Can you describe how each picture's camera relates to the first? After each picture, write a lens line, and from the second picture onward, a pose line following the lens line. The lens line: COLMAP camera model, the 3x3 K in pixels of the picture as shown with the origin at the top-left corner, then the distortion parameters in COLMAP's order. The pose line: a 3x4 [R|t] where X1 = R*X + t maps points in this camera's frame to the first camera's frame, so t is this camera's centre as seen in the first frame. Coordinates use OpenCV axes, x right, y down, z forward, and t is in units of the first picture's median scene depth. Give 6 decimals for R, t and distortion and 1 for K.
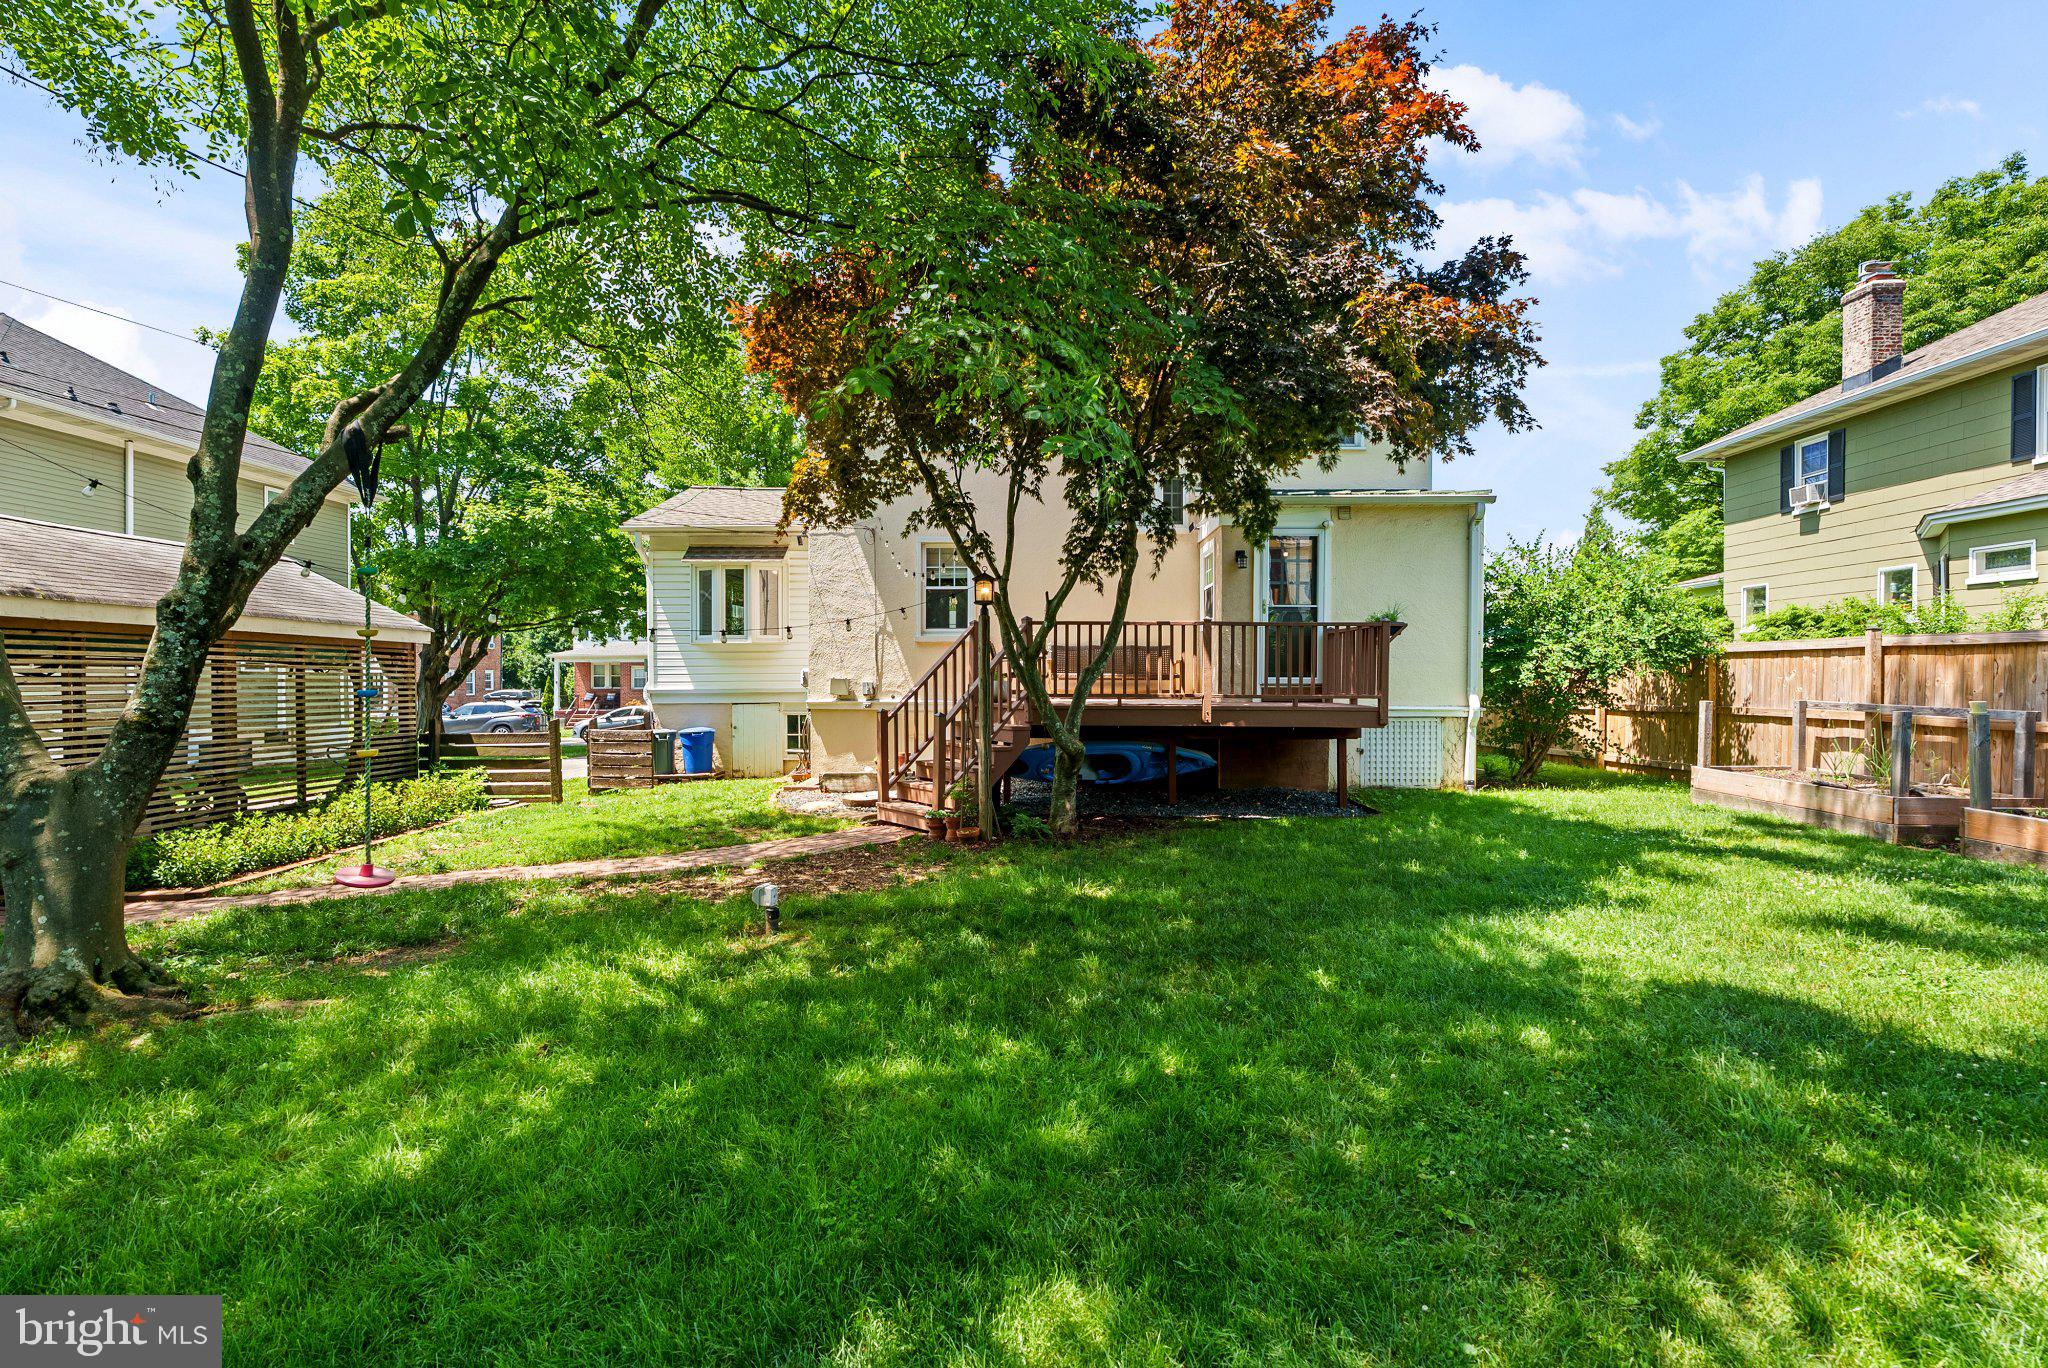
lens RADIAL K [[952.2, 0, 1023.1], [0, 952.2, 671.4], [0, 0, 1]] dist [-0.000993, -0.000103]
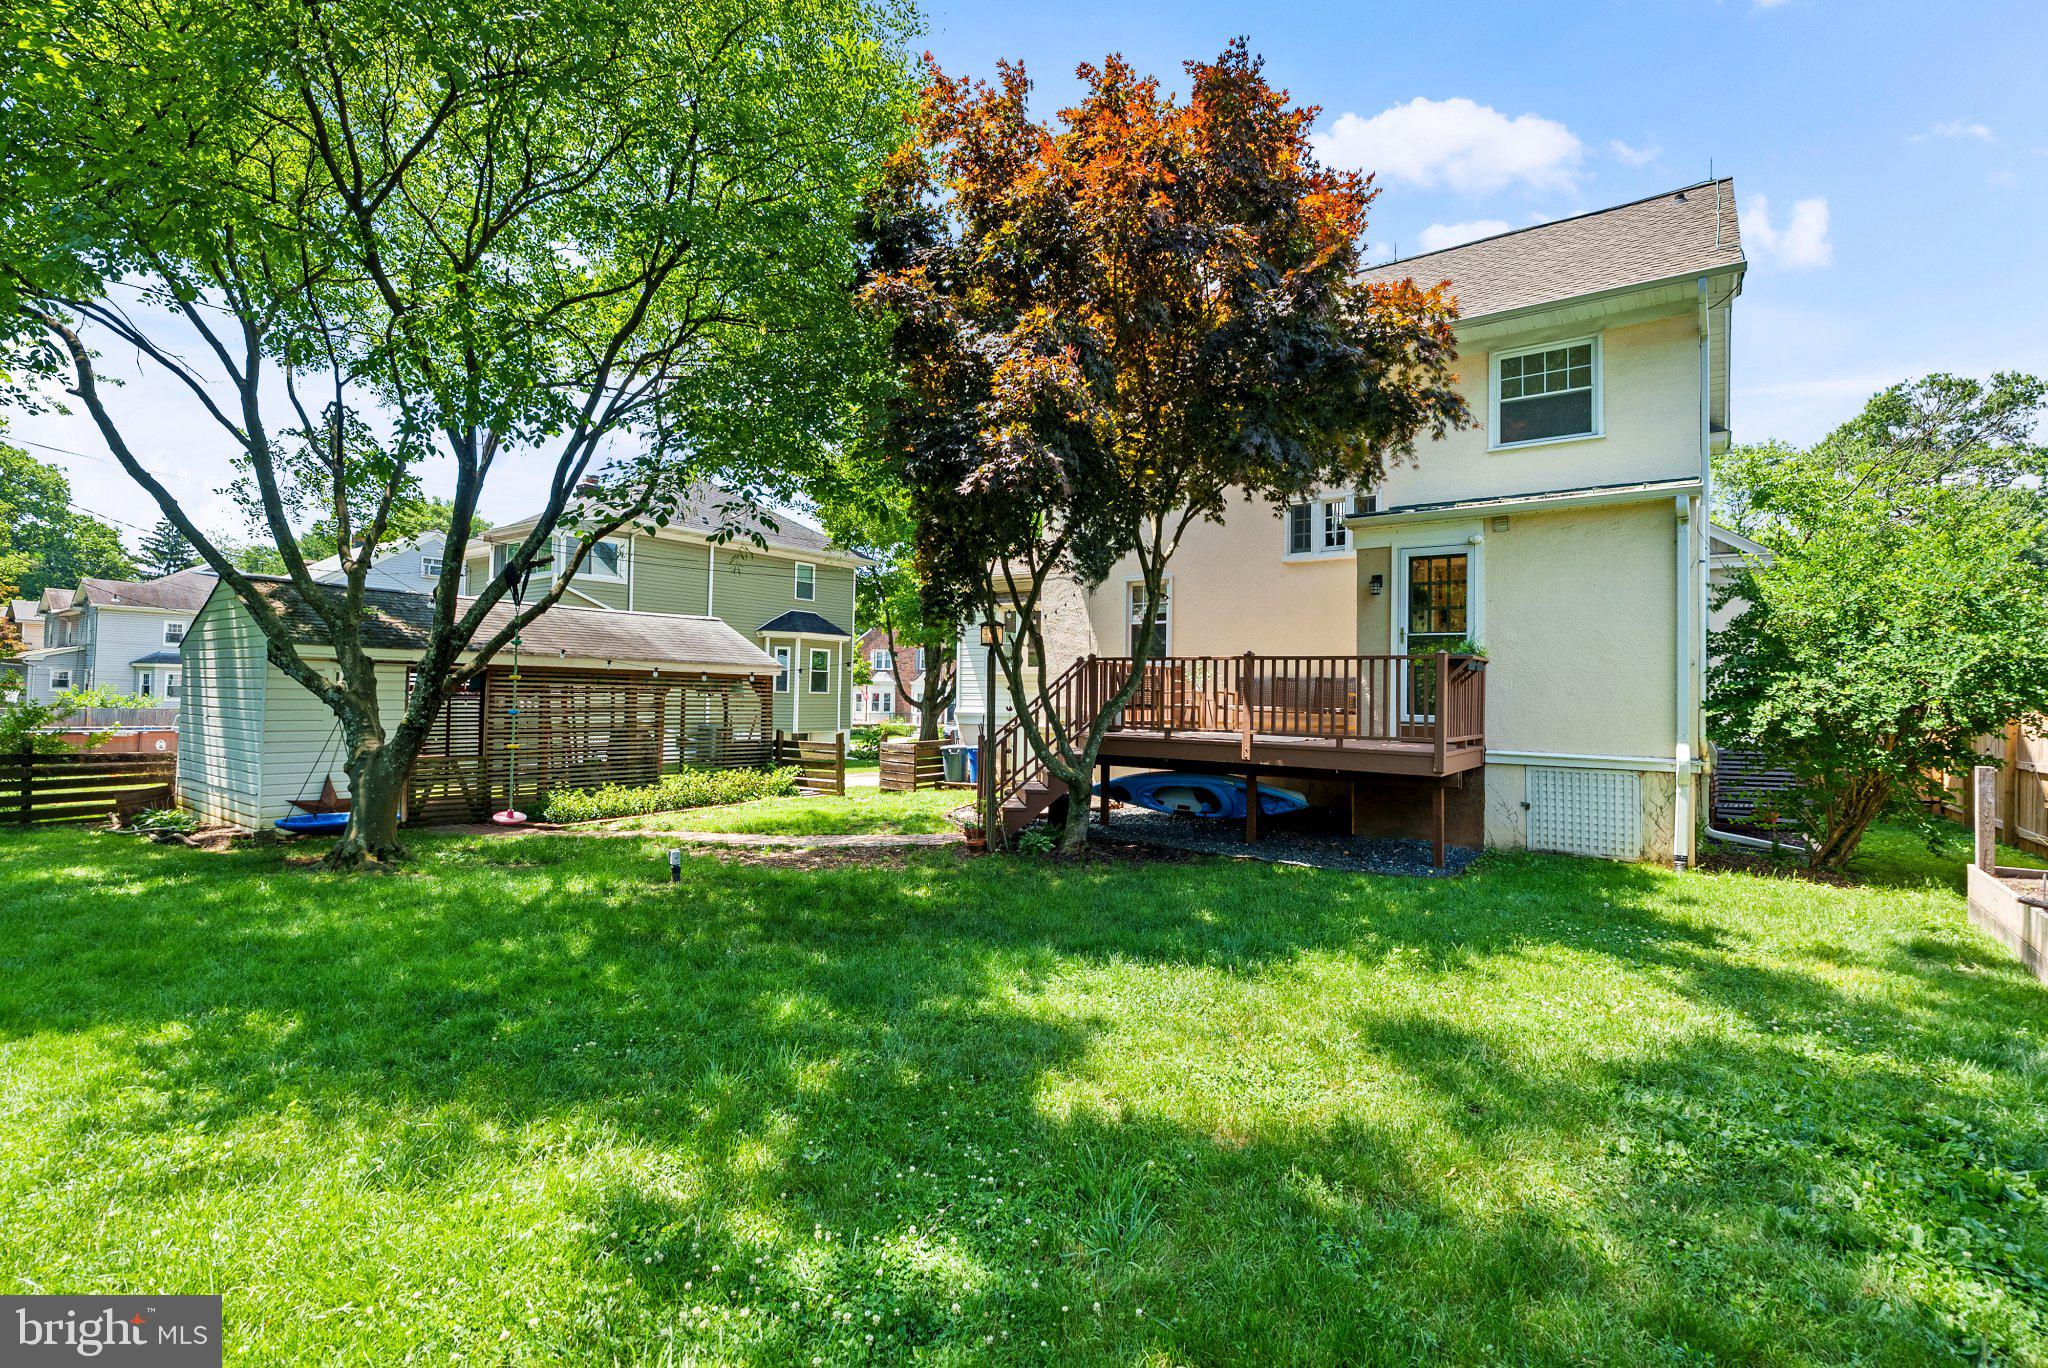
lens RADIAL K [[952.2, 0, 1015.1], [0, 952.2, 687.8], [0, 0, 1]] dist [-0.000993, -0.000103]
pose [[0.819045, 0.009293, -0.573654, 0.472229], [-0.014946, 0.999875, -0.005142, -0.009643], [0.573535, 0.012785, 0.819081, 0.054294]]
